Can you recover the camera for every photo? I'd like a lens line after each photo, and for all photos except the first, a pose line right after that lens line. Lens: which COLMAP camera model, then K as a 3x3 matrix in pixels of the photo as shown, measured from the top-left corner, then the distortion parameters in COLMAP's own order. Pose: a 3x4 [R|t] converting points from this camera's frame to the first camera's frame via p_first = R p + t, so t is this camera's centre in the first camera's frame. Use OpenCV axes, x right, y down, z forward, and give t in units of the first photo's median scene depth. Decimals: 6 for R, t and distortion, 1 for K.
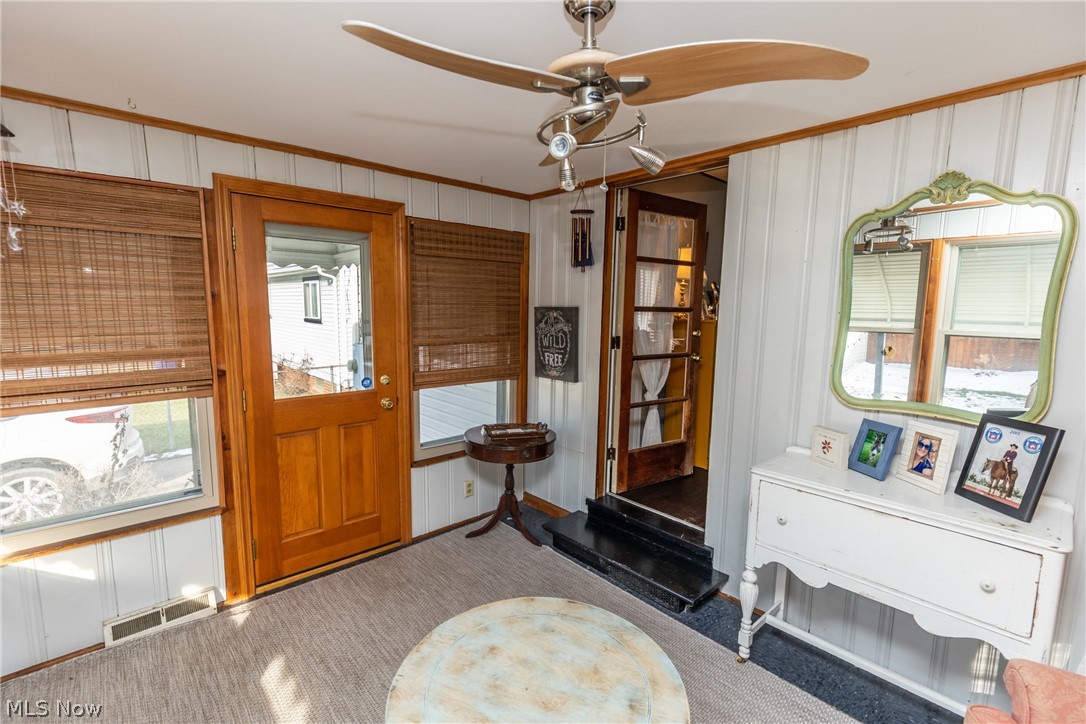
lens RADIAL K [[488.7, 0, 541.8], [0, 488.7, 365.4], [0, 0, 1]] dist [0.006322, -0.001729]
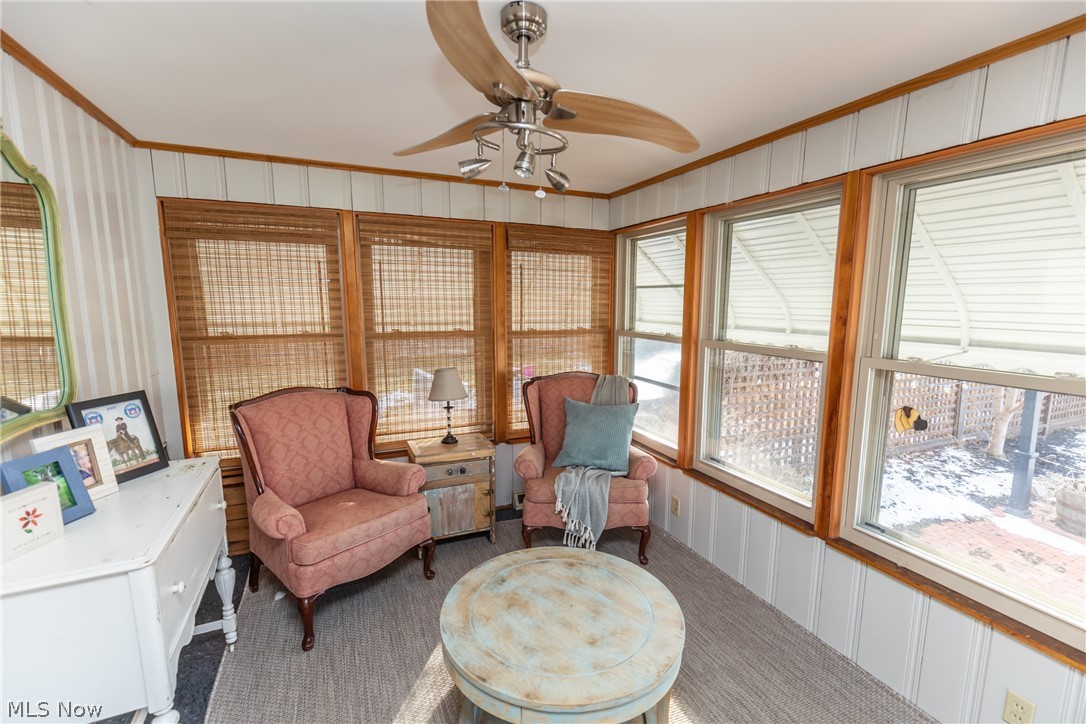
lens RADIAL K [[488.7, 0, 544.4], [0, 488.7, 367.2], [0, 0, 1]] dist [0.006322, -0.001729]
pose [[-0.949580, -0.059042, 0.307915, -0.260816], [0.024824, 0.964867, 0.261564, -0.207062], [-0.312540, 0.256020, -0.914753, 1.669310]]
